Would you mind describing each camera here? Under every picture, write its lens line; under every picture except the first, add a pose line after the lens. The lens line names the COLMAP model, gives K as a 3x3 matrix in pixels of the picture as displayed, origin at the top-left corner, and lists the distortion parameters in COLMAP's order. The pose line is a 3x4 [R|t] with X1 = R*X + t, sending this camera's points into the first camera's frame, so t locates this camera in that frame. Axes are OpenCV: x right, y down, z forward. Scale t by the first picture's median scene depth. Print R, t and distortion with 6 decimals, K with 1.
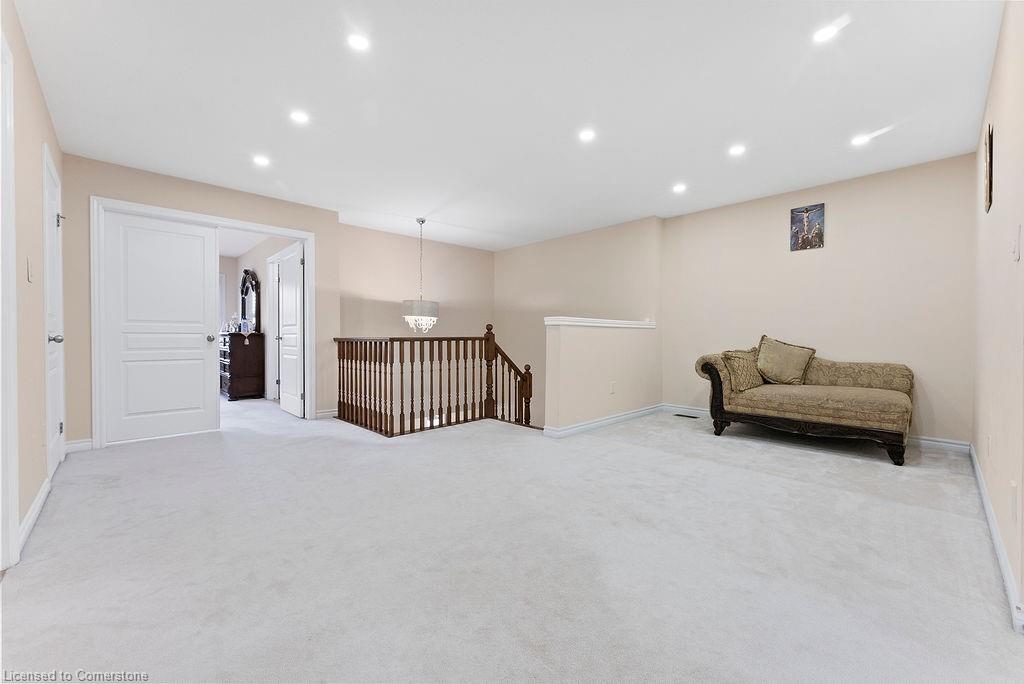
lens RADIAL K [[413.2, 0, 518.8], [0, 413.2, 337.6], [0, 0, 1]] dist [-0.002337, -0.000522]
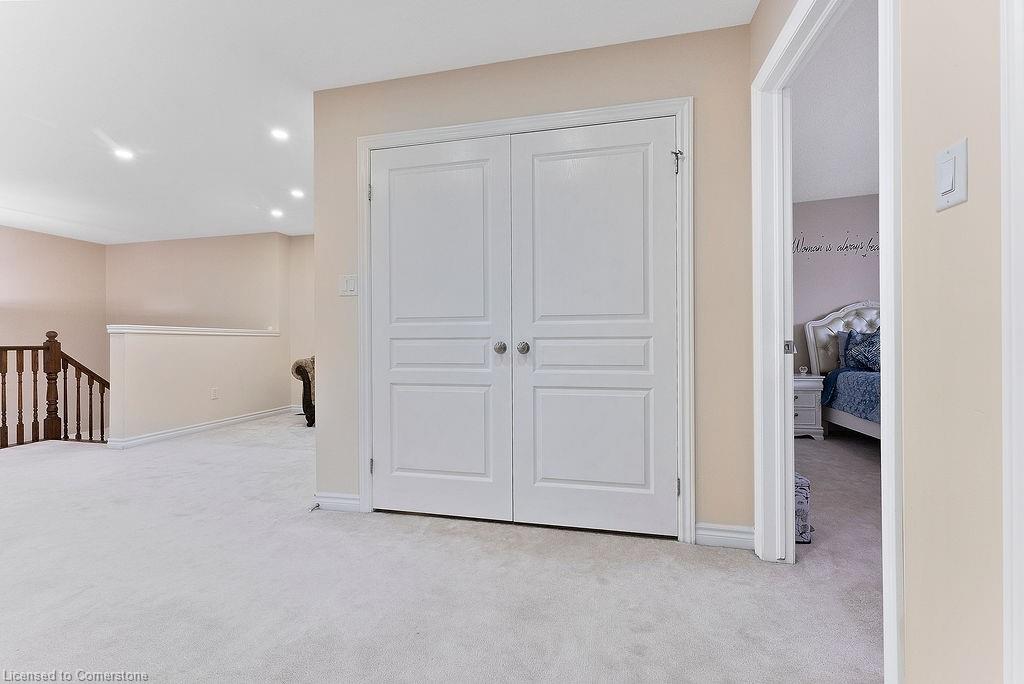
lens RADIAL K [[413.2, 0, 511.5], [0, 413.2, 341.4], [0, 0, 1]] dist [-0.002337, -0.000522]
pose [[0.828600, -0.003714, 0.559829, 0.254746], [0.008730, 0.999942, -0.006288, 0.003143], [-0.559773, 0.010098, 0.828584, -0.265910]]
